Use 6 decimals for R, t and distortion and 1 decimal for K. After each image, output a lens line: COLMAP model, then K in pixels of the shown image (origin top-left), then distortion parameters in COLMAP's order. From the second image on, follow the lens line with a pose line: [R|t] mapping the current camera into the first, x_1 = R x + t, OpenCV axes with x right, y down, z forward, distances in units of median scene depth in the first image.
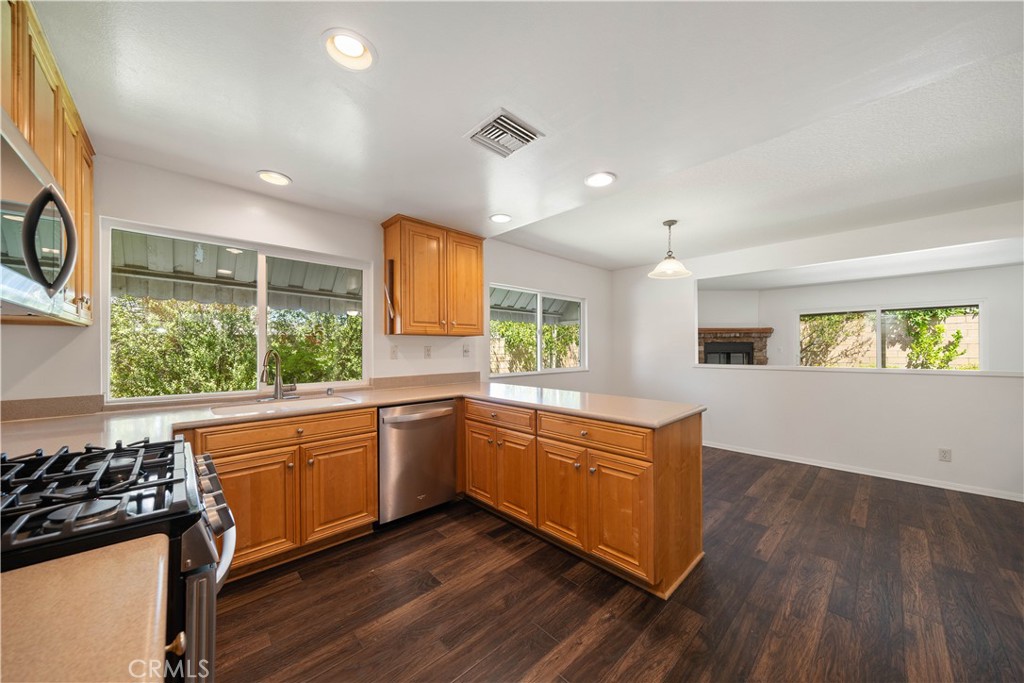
lens RADIAL K [[357.6, 0, 513.6], [0, 357.6, 345.9], [0, 0, 1]] dist [-0.008415, -0.000137]
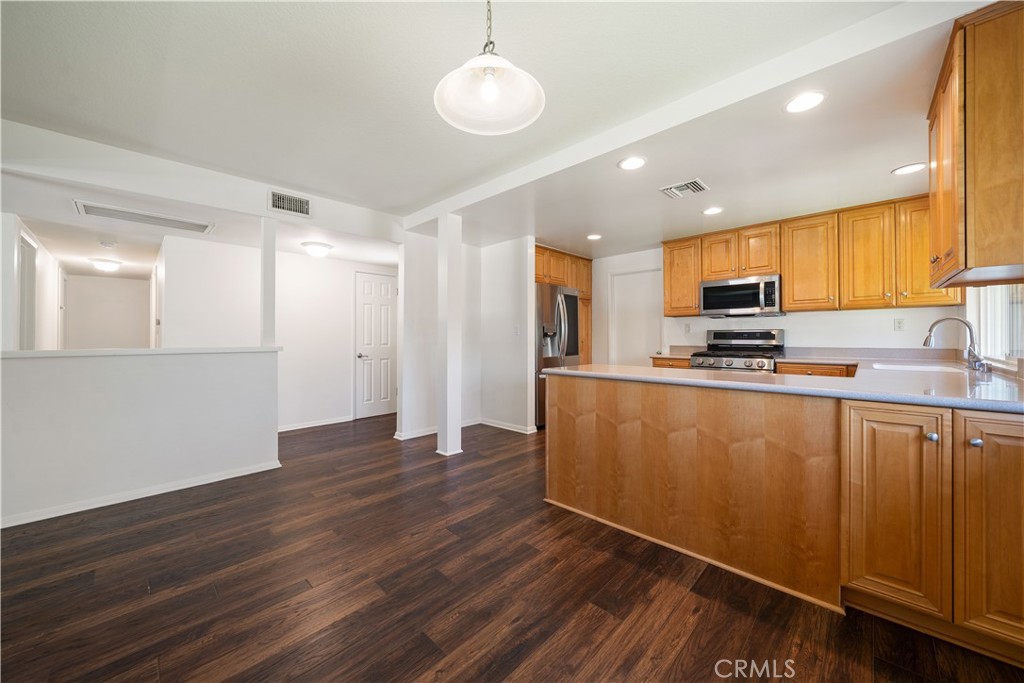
lens RADIAL K [[370.8, 0, 522.3], [0, 370.8, 332.4], [0, 0, 1]] dist [-0.000054, -0.000060]
pose [[-0.998281, 0.005156, -0.058375, 0.574082], [0.006235, 0.999813, -0.018313, 0.061435], [0.058269, -0.018646, -0.998127, 1.864296]]
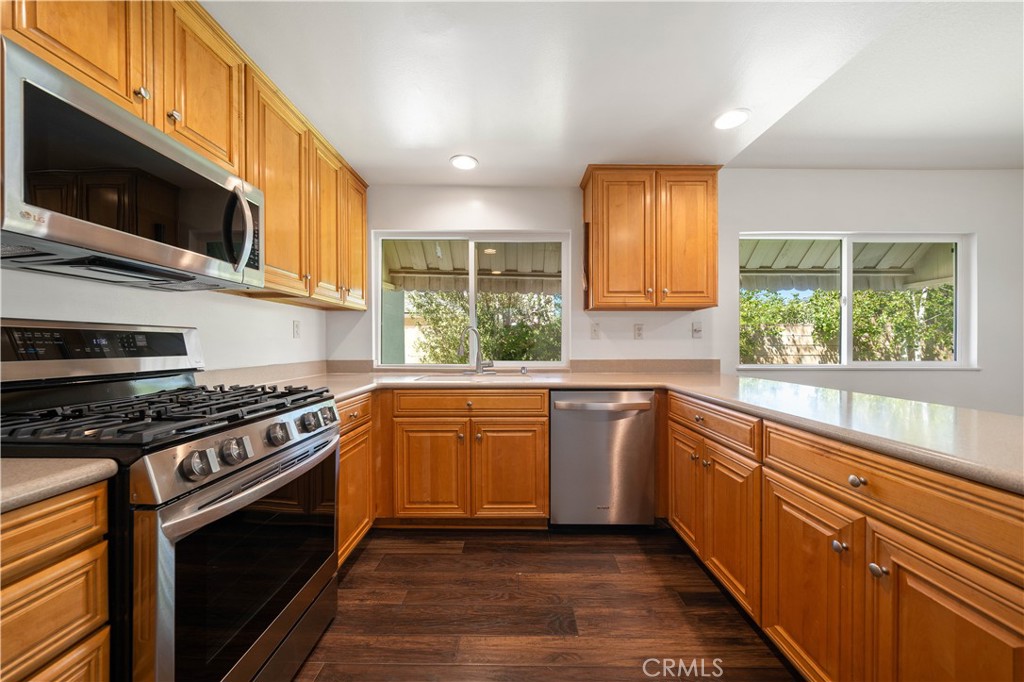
lens RADIAL K [[357.6, 0, 513.6], [0, 357.6, 345.4], [0, 0, 1]] dist [-0.008415, -0.000137]
pose [[0.717864, 0.005926, -0.696158, 0.157226], [0.003489, 0.999921, 0.012110, 0.051426], [0.696174, -0.011122, 0.717787, 0.299758]]
